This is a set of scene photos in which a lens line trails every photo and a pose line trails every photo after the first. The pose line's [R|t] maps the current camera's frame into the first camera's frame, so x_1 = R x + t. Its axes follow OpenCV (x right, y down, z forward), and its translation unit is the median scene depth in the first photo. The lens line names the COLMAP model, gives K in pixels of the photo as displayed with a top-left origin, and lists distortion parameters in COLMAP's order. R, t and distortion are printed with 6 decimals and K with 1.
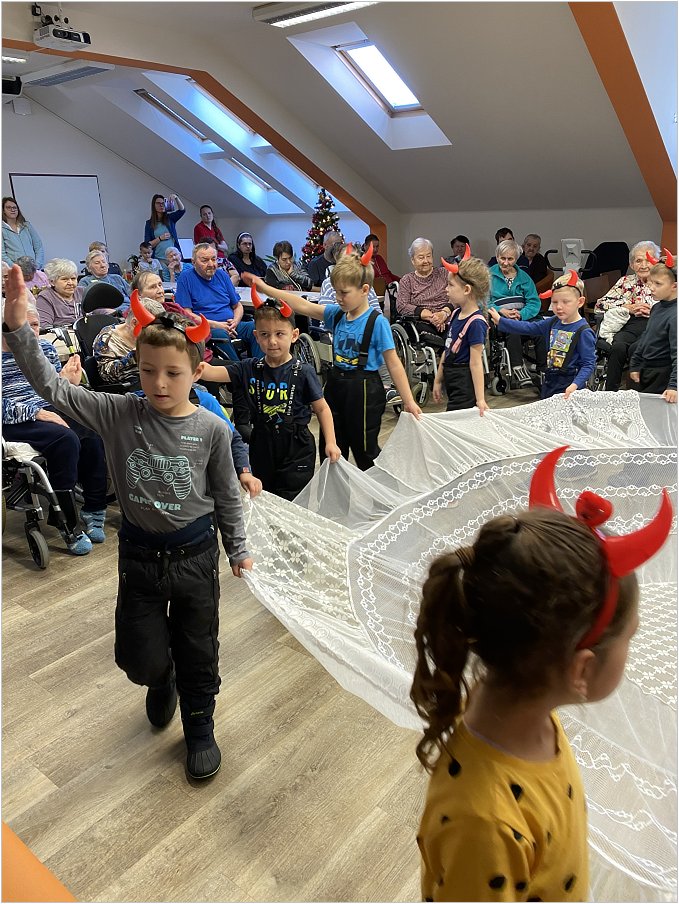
lens RADIAL K [[687.9, 0, 354.7], [0, 687.9, 449.8], [0, 0, 1]] dist [0.003884, -0.004770]
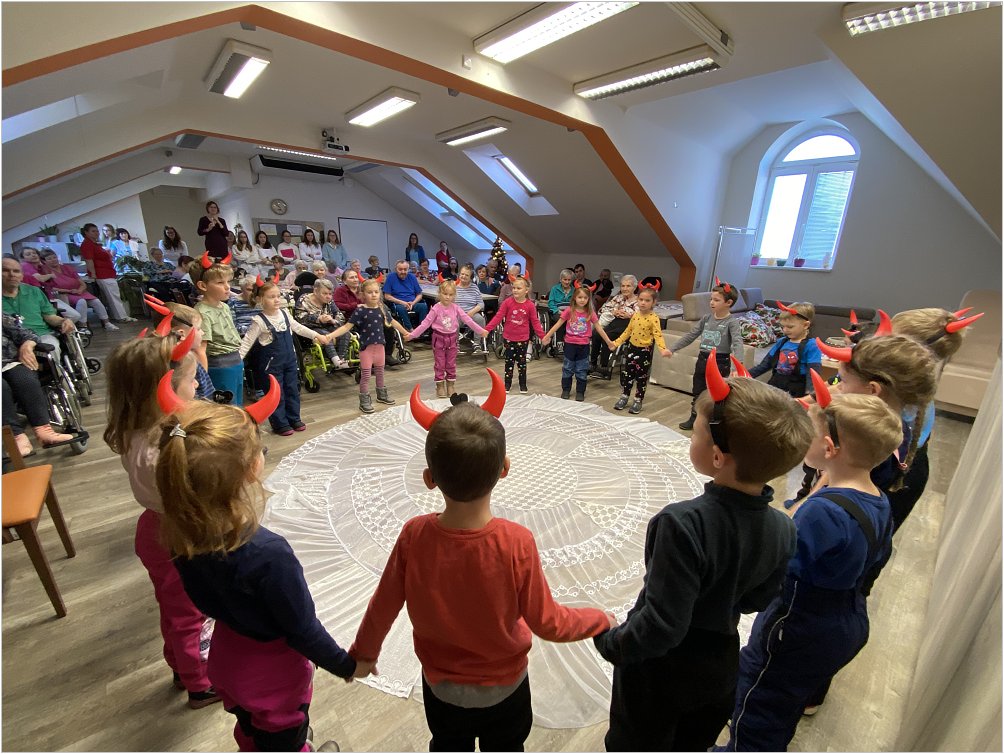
lens RADIAL K [[404.2, 0, 497.4], [0, 404.2, 379.8], [0, 0, 1]] dist [0.020127, -0.022338]
pose [[0.979060, 0.119127, -0.165079, 0.221061], [-0.123130, 0.992289, -0.014190, 0.005585], [0.162116, 0.034219, 0.986178, -0.021577]]
